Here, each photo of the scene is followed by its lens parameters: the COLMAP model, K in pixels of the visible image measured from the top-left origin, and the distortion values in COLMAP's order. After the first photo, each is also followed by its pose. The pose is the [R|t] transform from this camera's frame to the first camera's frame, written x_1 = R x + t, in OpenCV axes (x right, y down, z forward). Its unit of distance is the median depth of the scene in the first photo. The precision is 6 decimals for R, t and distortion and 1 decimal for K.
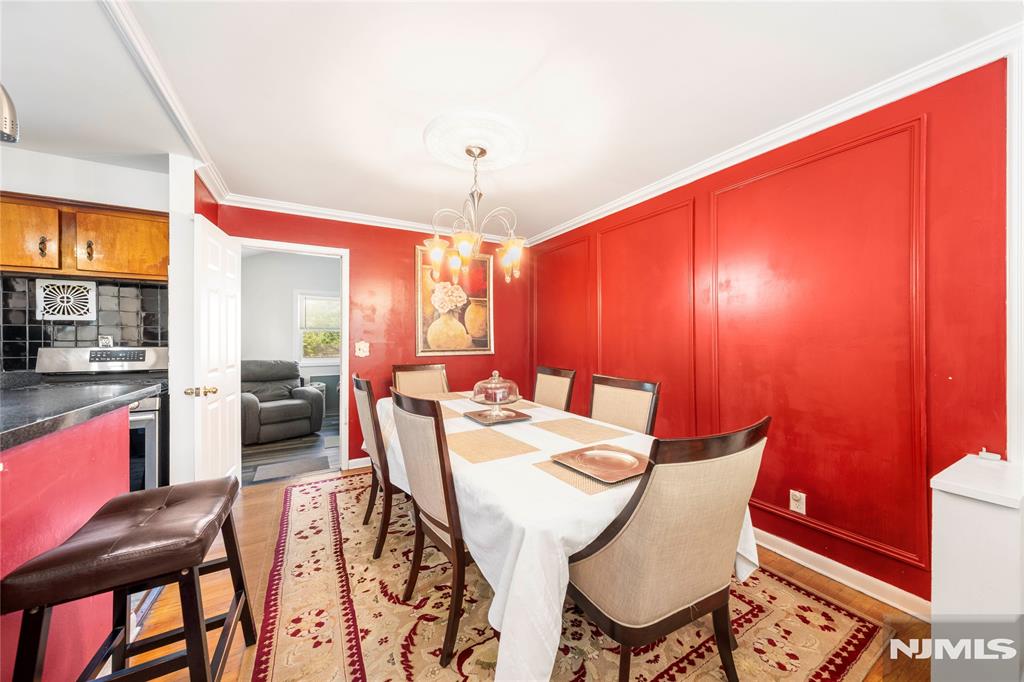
lens RADIAL K [[352.4, 0, 512.0], [0, 352.4, 341.0], [0, 0, 1]] dist [-0.000173, -0.000052]
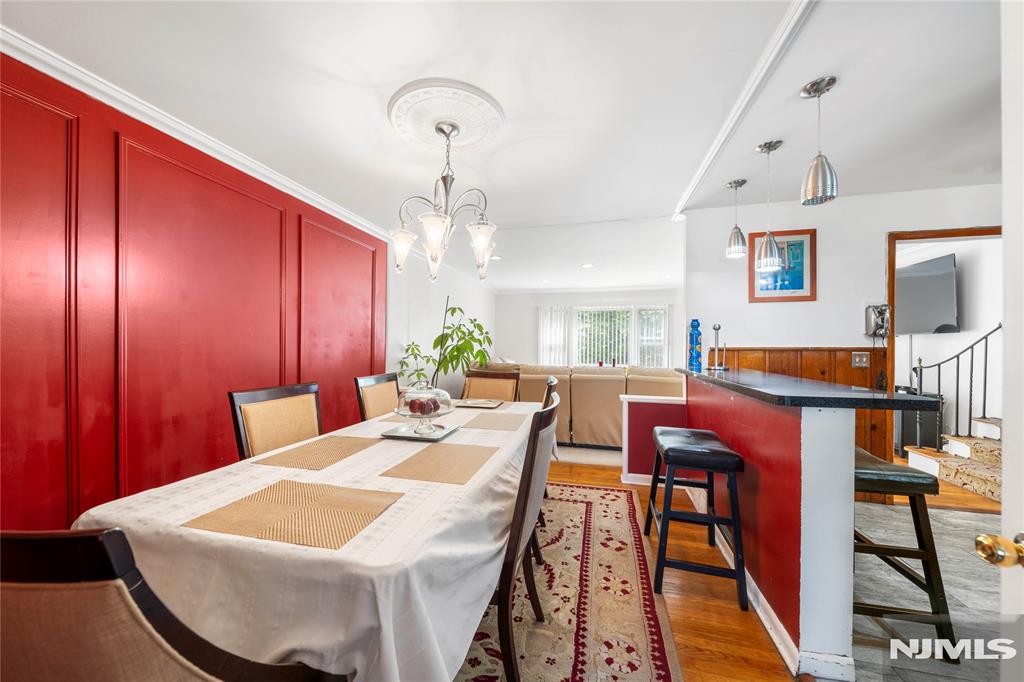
lens RADIAL K [[352.4, 0, 512.0], [0, 352.4, 341.0], [0, 0, 1]] dist [-0.000173, -0.000052]
pose [[-0.716269, 0.034630, 0.696965, -1.065575], [0.049987, 0.998748, 0.001747, -0.018480], [-0.696032, 0.036091, -0.717103, 1.858519]]
